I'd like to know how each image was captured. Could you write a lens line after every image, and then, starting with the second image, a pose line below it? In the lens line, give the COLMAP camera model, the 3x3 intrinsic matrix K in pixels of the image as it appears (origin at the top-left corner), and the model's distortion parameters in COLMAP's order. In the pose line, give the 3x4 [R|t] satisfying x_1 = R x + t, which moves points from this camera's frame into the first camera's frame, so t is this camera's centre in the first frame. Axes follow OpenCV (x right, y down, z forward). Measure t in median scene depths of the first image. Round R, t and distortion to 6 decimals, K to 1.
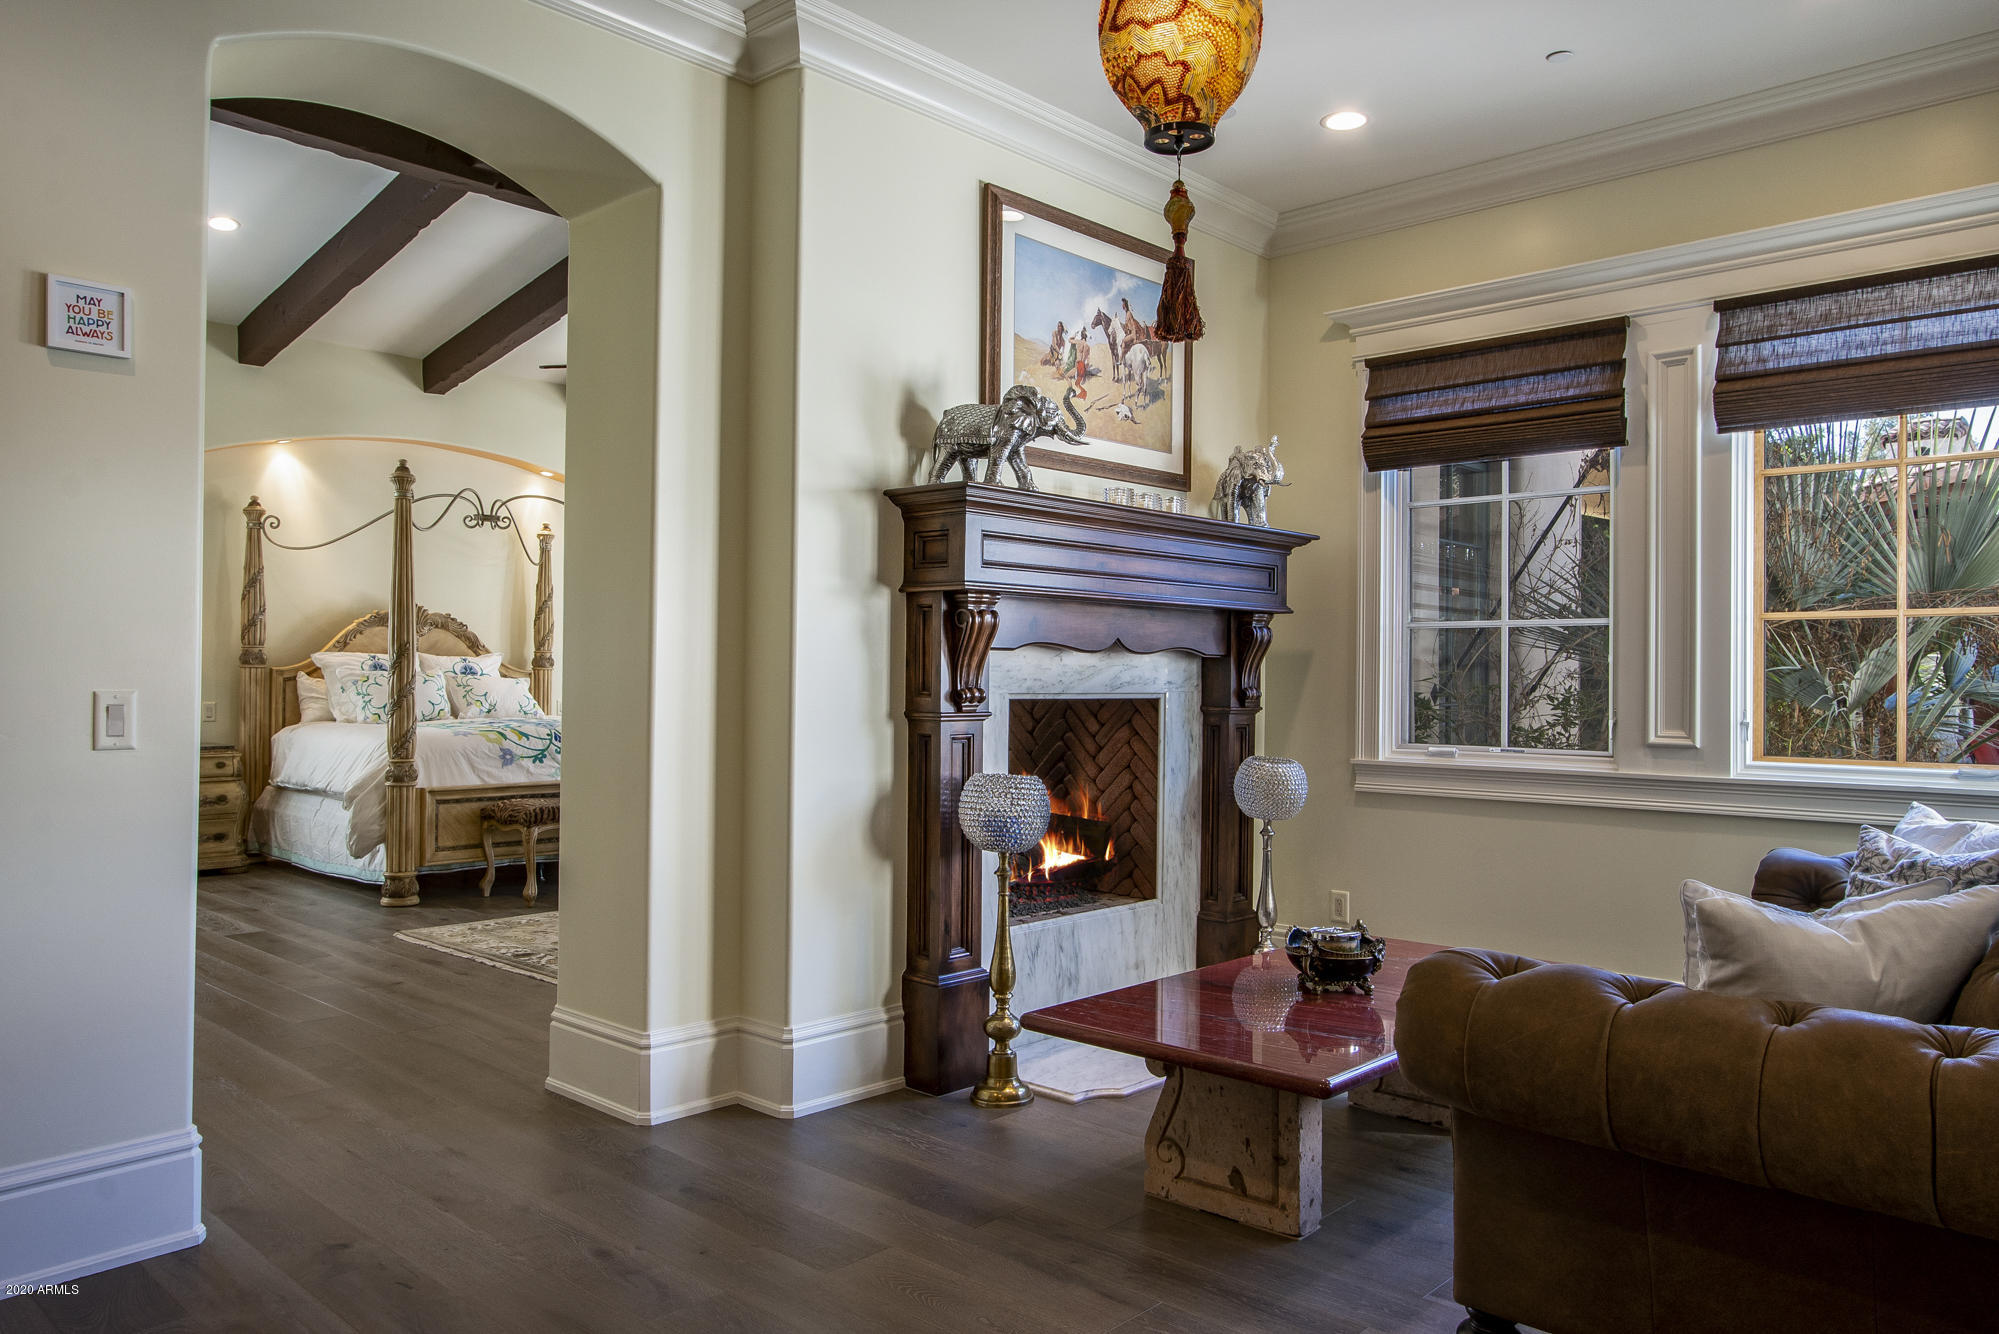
lens RADIAL K [[1386.0, 0, 1003.5], [0, 1386.0, 674.2], [0, 0, 1]] dist [0.002581, -0.002706]
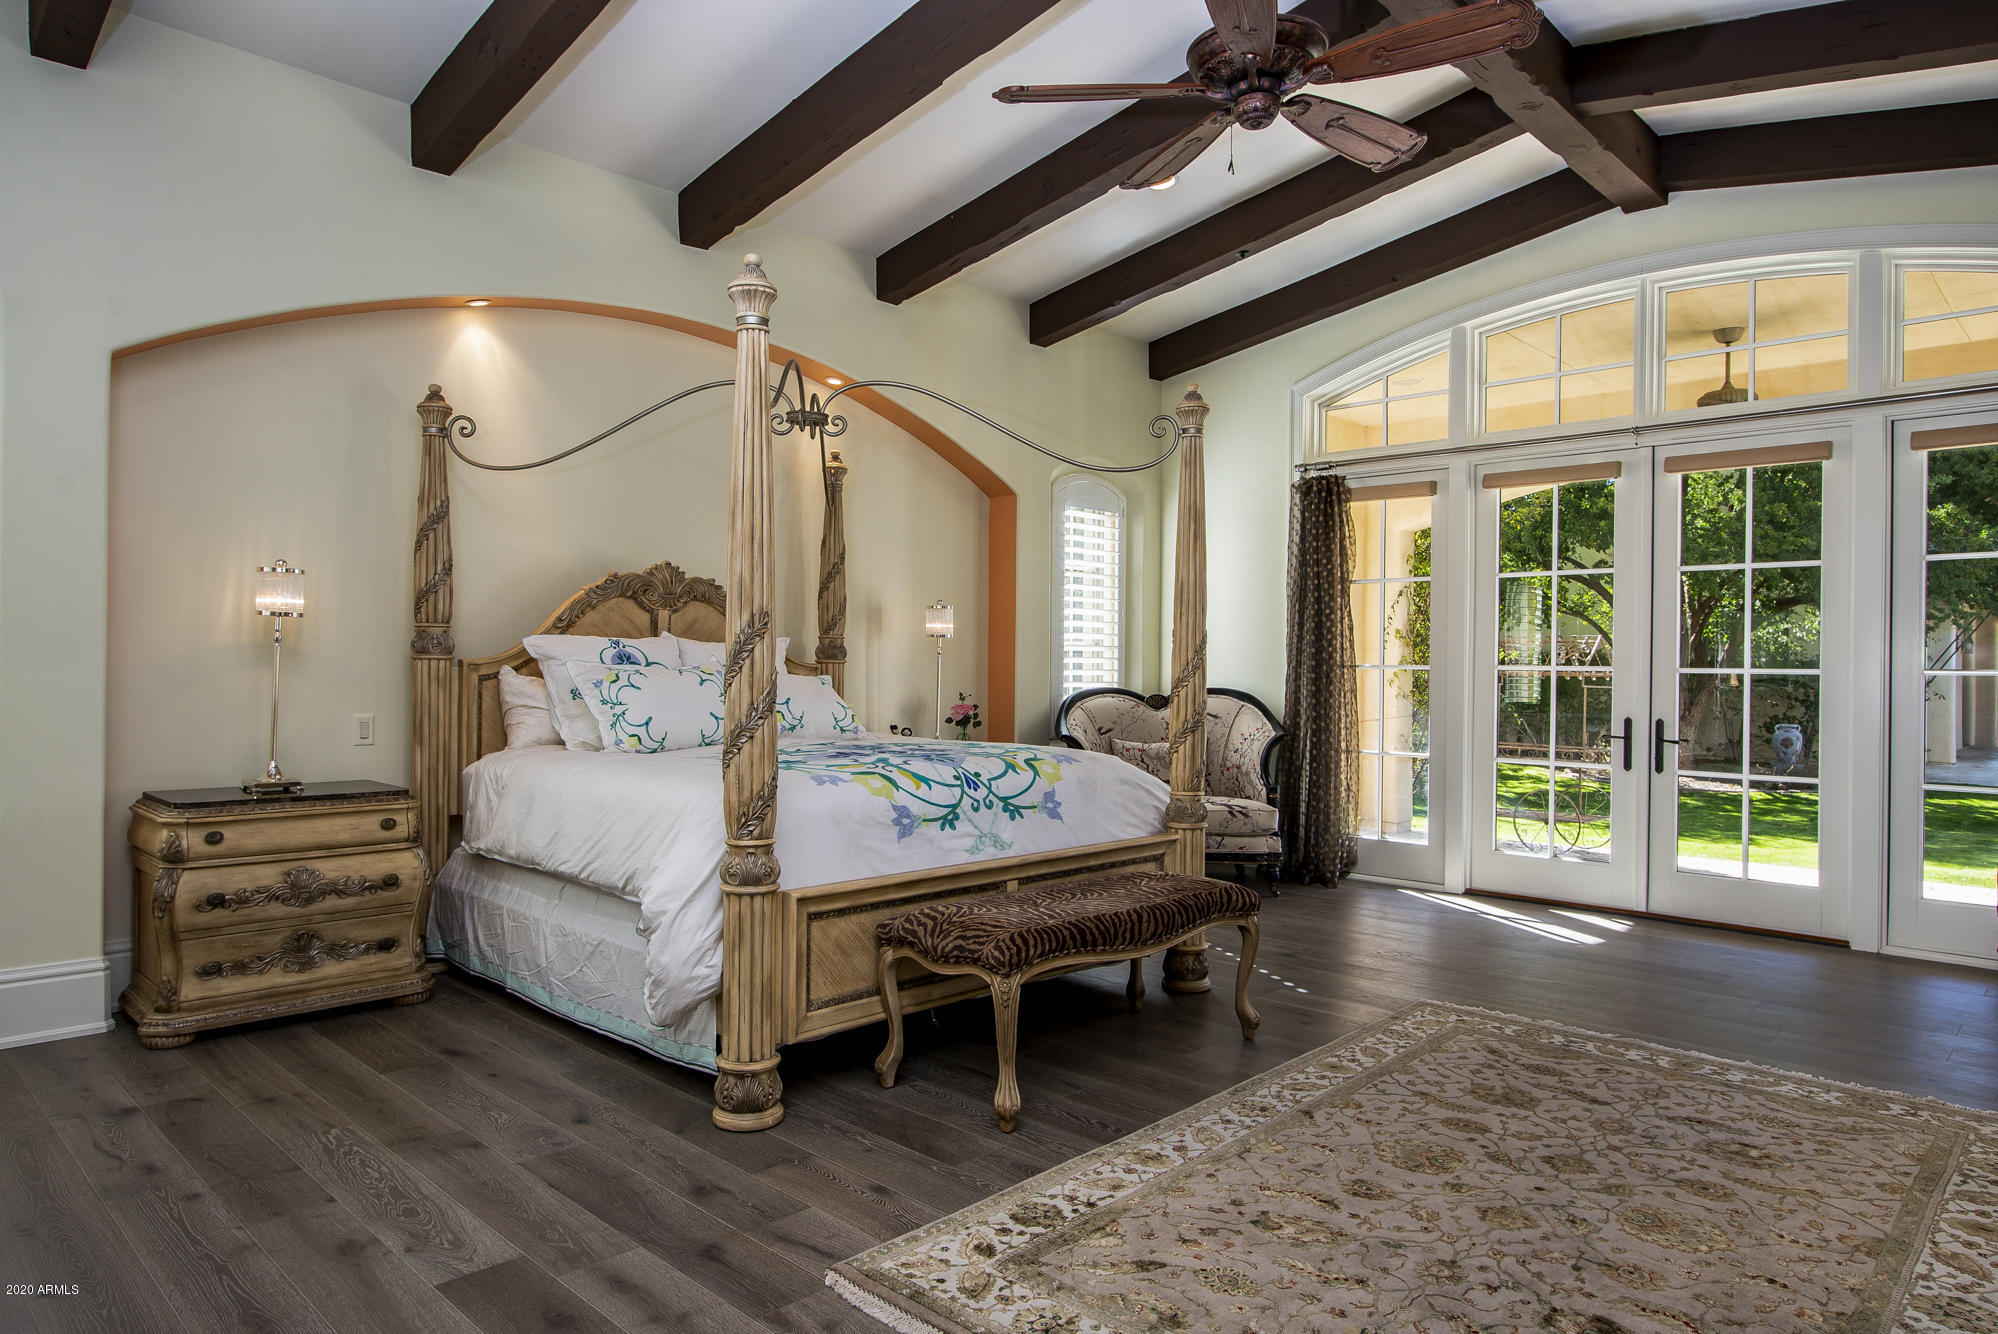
lens RADIAL K [[1205.8, 0, 985.8], [0, 1205.8, 673.9], [0, 0, 1]] dist [0.001214, 0.002442]
pose [[0.999767, 0.003401, -0.021298, -0.288951], [-0.003277, 0.999977, 0.005881, -0.002129], [0.021317, -0.005810, 0.999756, 0.474767]]
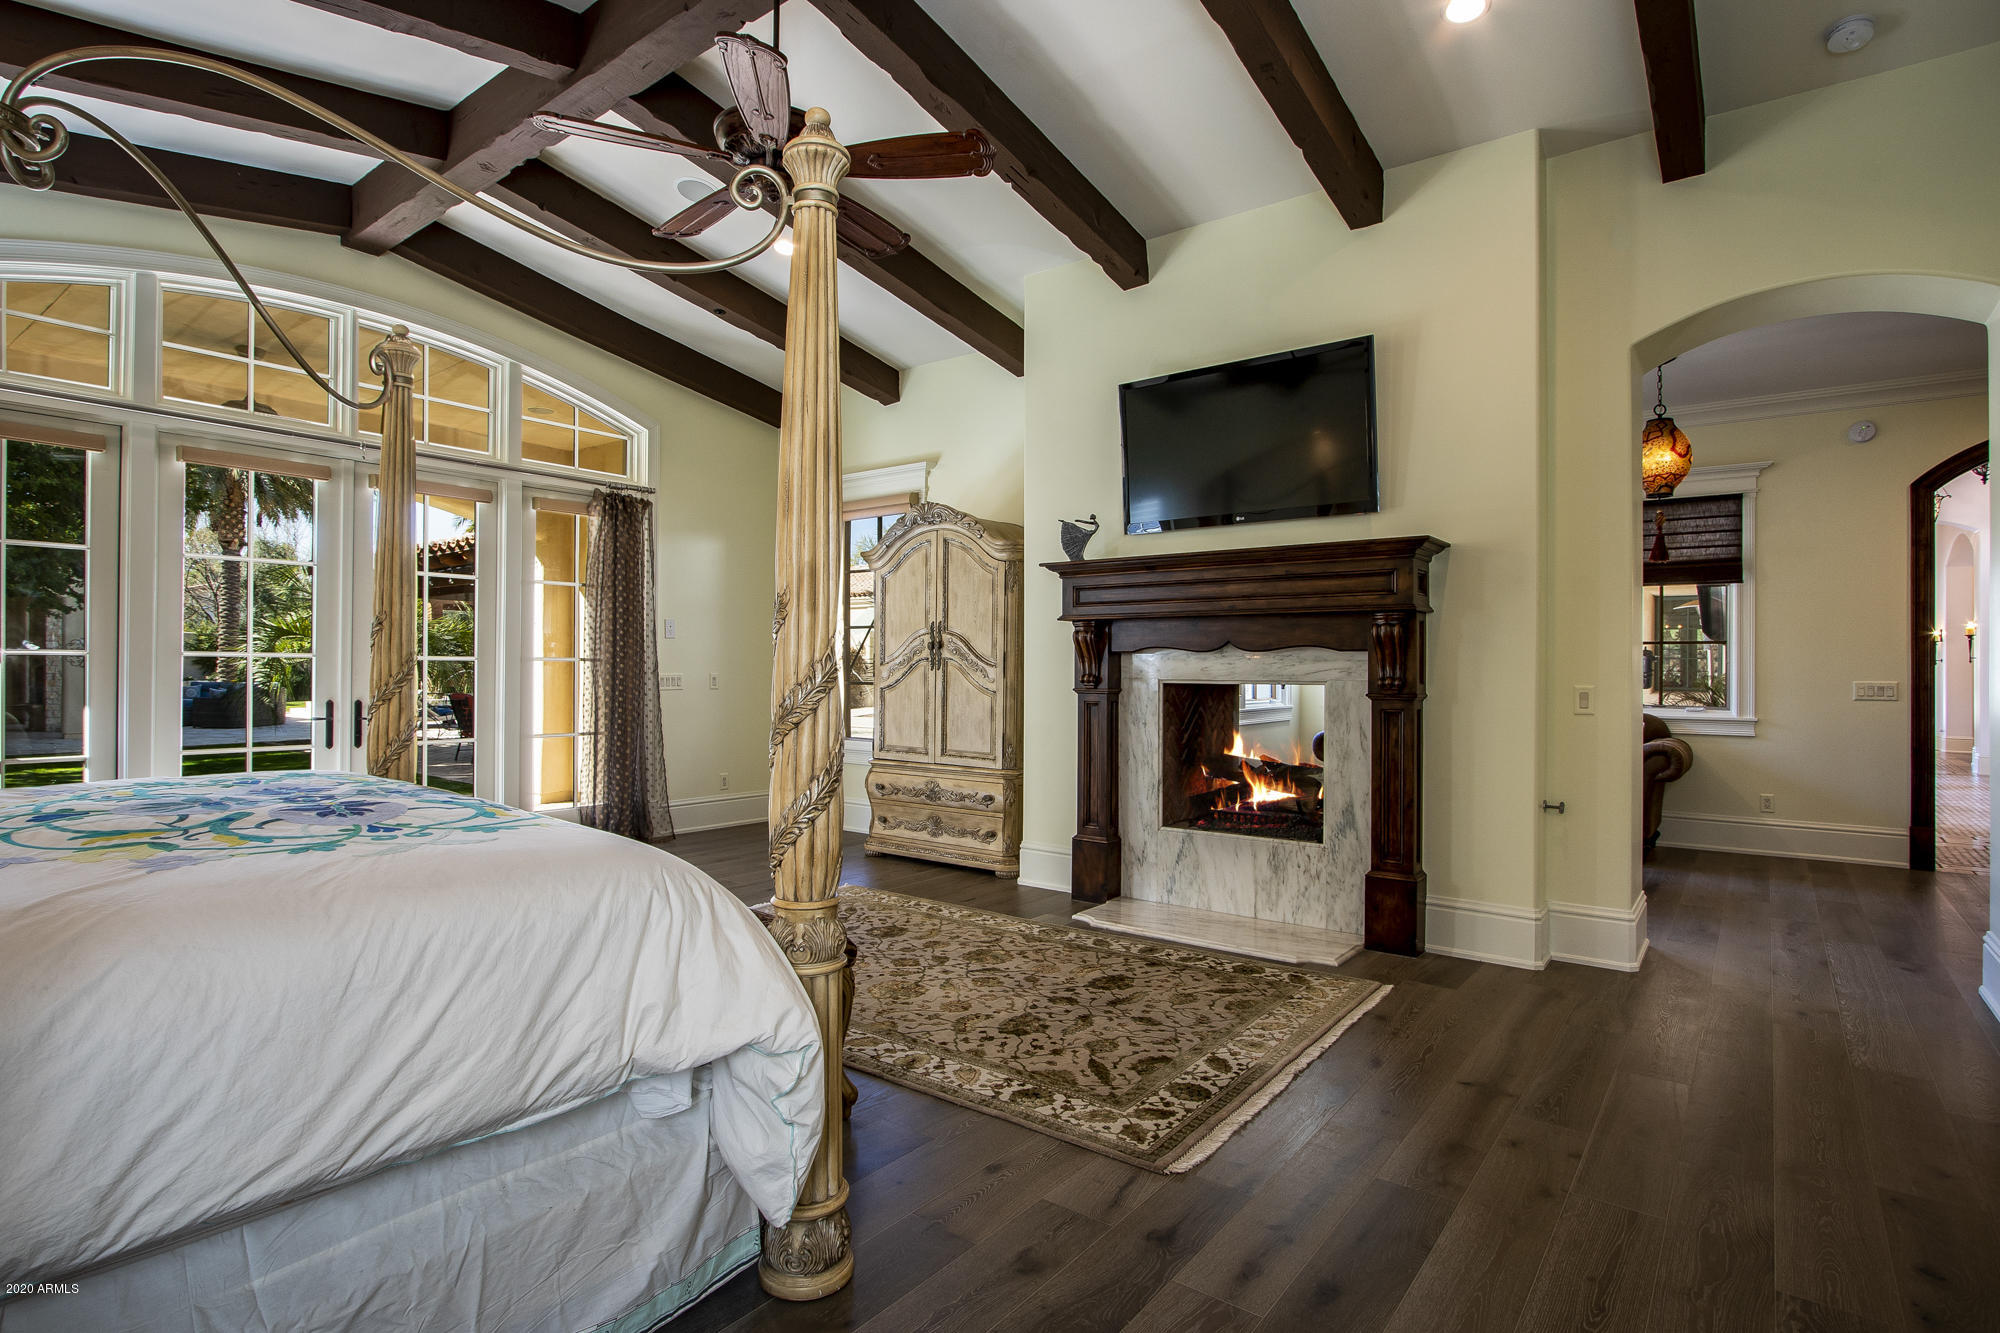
lens RADIAL K [[1005.3, 0, 990.5], [0, 1005.3, 671.1], [0, 0, 1]] dist [0.018536, -0.000170]
pose [[-0.095349, -0.006904, 0.995420, -0.606128], [-0.015673, 0.999862, 0.005434, -0.000530], [-0.995321, -0.015083, -0.095444, 0.833291]]
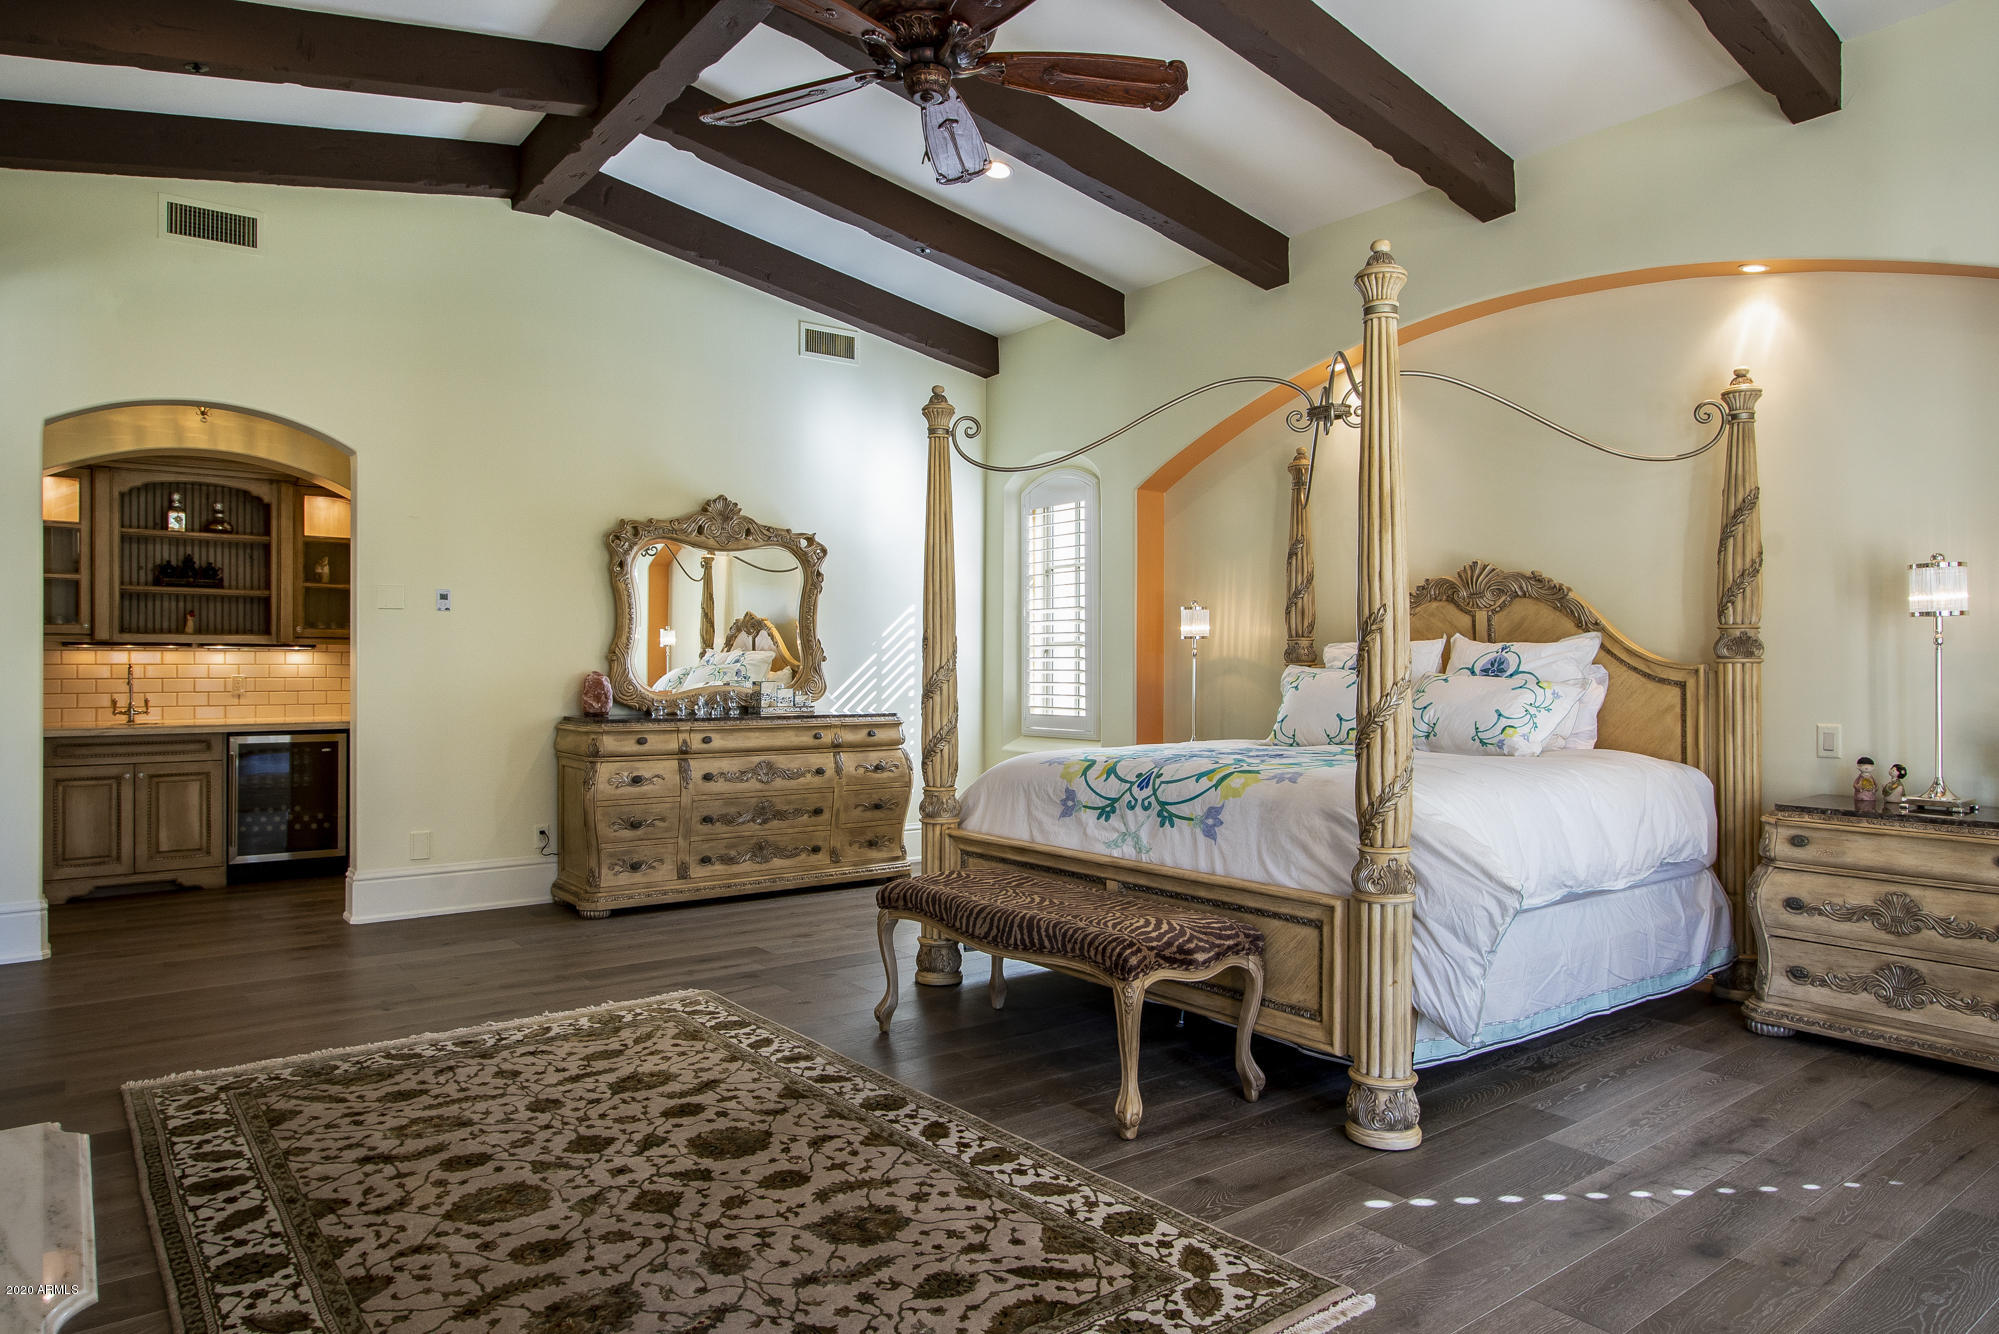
lens RADIAL K [[1206.4, 0, 990.5], [0, 1206.4, 662.9], [0, 0, 1]] dist [0.001214, 0.002442]
pose [[-0.160625, -0.012348, -0.986938, 0.175599], [0.002017, 0.999916, -0.012838, 0.002457], [0.987013, -0.004053, -0.160586, 0.965294]]
